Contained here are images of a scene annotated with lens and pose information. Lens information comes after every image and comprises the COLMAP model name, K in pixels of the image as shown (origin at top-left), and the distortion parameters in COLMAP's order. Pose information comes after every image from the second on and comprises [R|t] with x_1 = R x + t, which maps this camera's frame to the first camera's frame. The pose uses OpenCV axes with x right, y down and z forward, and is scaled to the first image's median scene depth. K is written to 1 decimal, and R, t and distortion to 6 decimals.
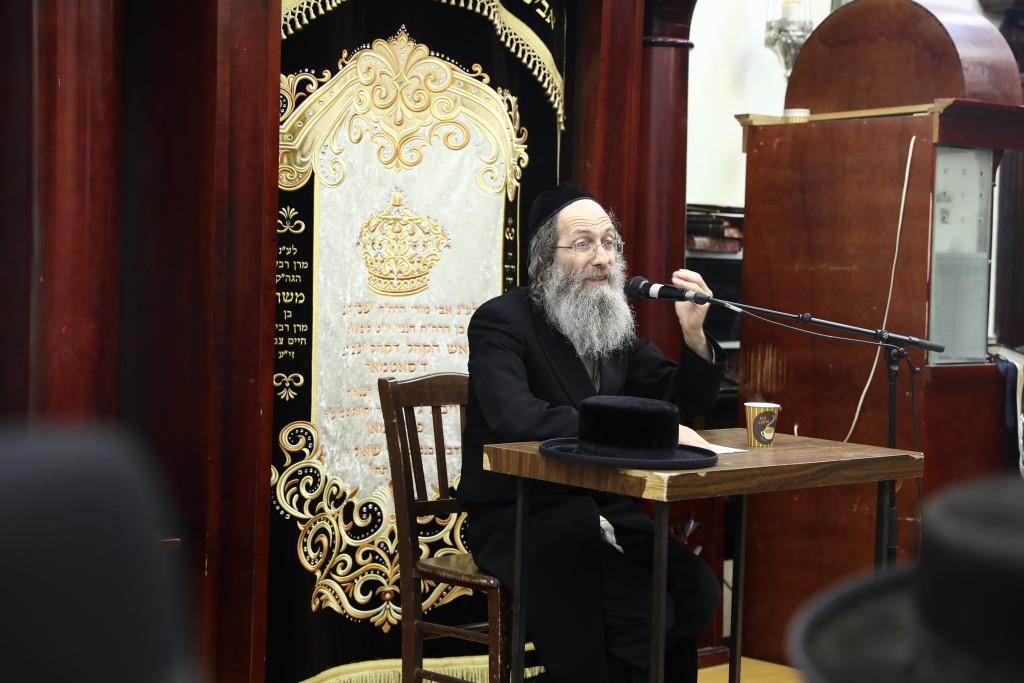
lens RADIAL K [[1916.7, 0, 512.0], [0, 1916.7, 341.5], [0, 0, 1]] dist [0.215003, 0.032493]
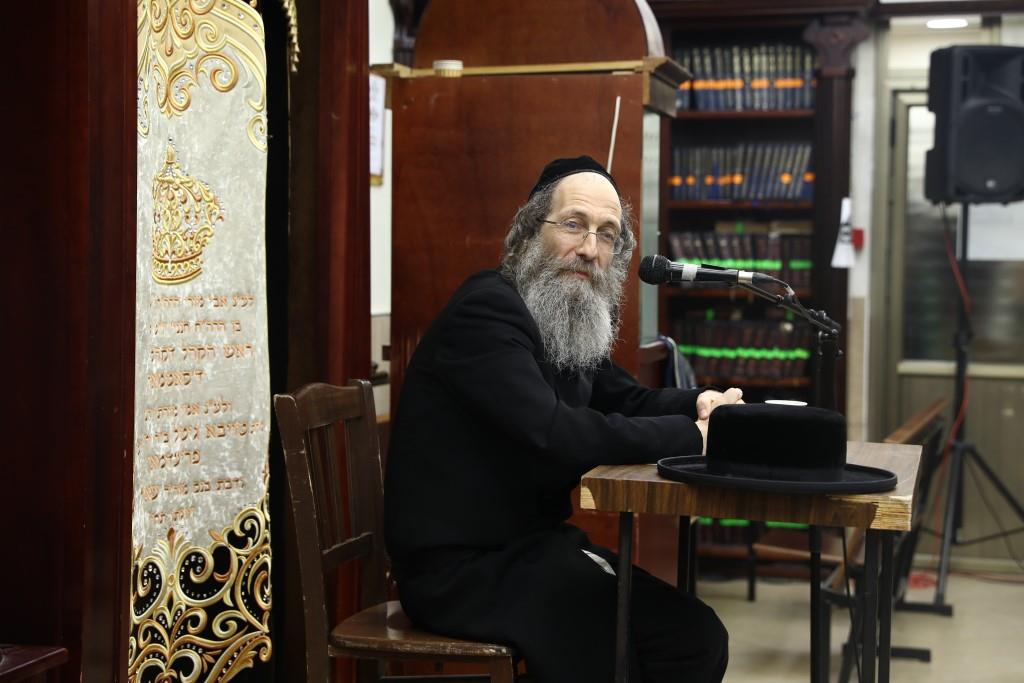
lens RADIAL K [[1916.7, 0, 512.0], [0, 1916.7, 341.5], [0, 0, 1]] dist [0.215003, 0.032493]
pose [[0.828883, -0.039257, 0.558043, -0.372651], [0.030471, 0.999222, 0.025032, -0.016287], [-0.558592, -0.003744, 0.829434, 0.300301]]
